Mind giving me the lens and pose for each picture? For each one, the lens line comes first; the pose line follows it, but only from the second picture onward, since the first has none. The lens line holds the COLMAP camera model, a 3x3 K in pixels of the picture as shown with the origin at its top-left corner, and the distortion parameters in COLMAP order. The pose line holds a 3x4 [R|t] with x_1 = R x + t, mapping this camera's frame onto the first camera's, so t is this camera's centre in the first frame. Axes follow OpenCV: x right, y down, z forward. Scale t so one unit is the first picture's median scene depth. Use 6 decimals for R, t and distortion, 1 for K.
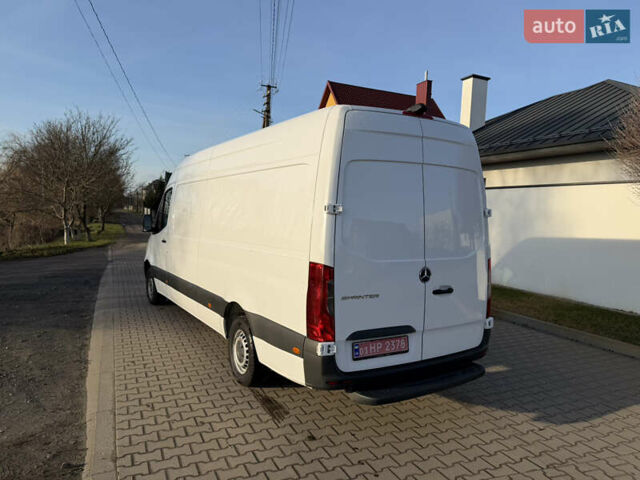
lens RADIAL K [[456.3, 0, 299.2], [0, 456.3, 238.0], [0, 0, 1]] dist [0.061111, -0.001265]
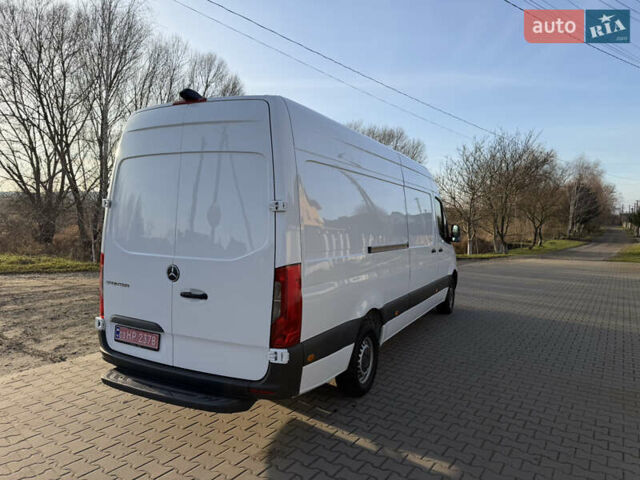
lens RADIAL K [[459.3, 0, 320.0], [0, 459.3, 240.0], [0, 0, 1]] dist [-0.051778, -0.001175]
pose [[0.556275, 0.031344, -0.830407, 1.192862], [-0.058195, 0.998304, -0.001303, -0.001278], [0.828958, 0.049050, 0.557156, 0.733497]]
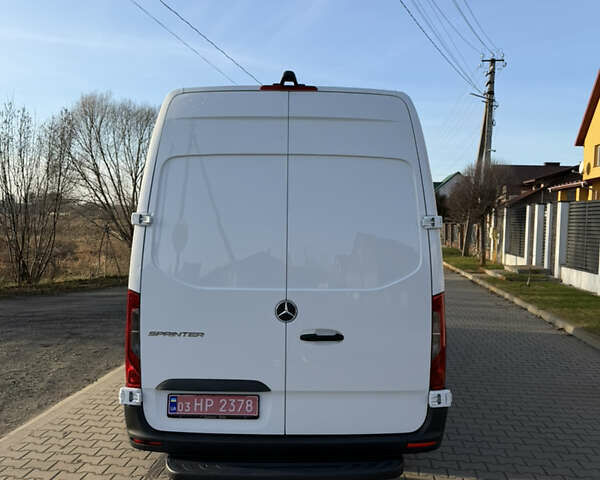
lens RADIAL K [[551.1, 0, 300.0], [0, 551.1, 240.0], [0, 0, 1]] dist [0.171117, -0.353454]
pose [[0.856691, 0.000022, -0.515830, 0.731747], [-0.018087, 0.999386, -0.029996, -0.003598], [0.515513, 0.035027, 0.856166, 0.280312]]
